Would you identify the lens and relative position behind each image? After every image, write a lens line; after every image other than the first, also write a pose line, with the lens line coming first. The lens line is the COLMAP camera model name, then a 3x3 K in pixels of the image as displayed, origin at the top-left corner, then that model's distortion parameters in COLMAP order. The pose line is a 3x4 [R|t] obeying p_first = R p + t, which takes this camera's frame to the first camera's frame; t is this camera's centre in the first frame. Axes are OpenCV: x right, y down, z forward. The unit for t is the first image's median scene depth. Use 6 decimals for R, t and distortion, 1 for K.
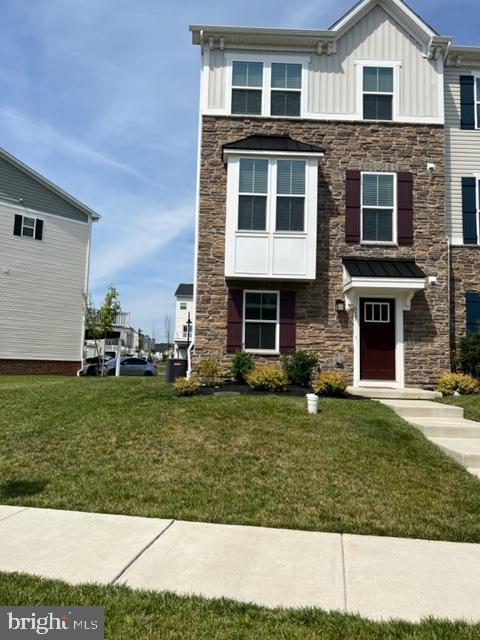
lens RADIAL K [[481.7, 0, 242.2], [0, 481.7, 317.2], [0, 0, 1]] dist [0.029920, -0.008428]
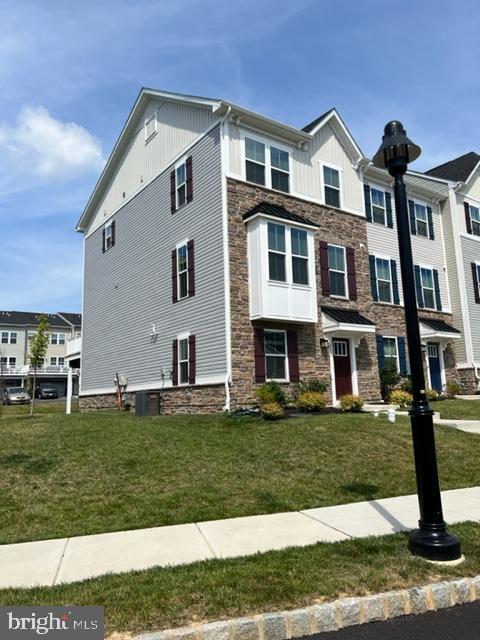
lens RADIAL K [[481.7, 0, 239.9], [0, 481.7, 322.5], [0, 0, 1]] dist [0.029920, -0.008428]
pose [[0.831100, 0.038743, 0.554772, -0.697454], [-0.008883, 0.998368, -0.056414, -0.004804], [-0.556052, 0.041958, 0.830088, 0.037747]]
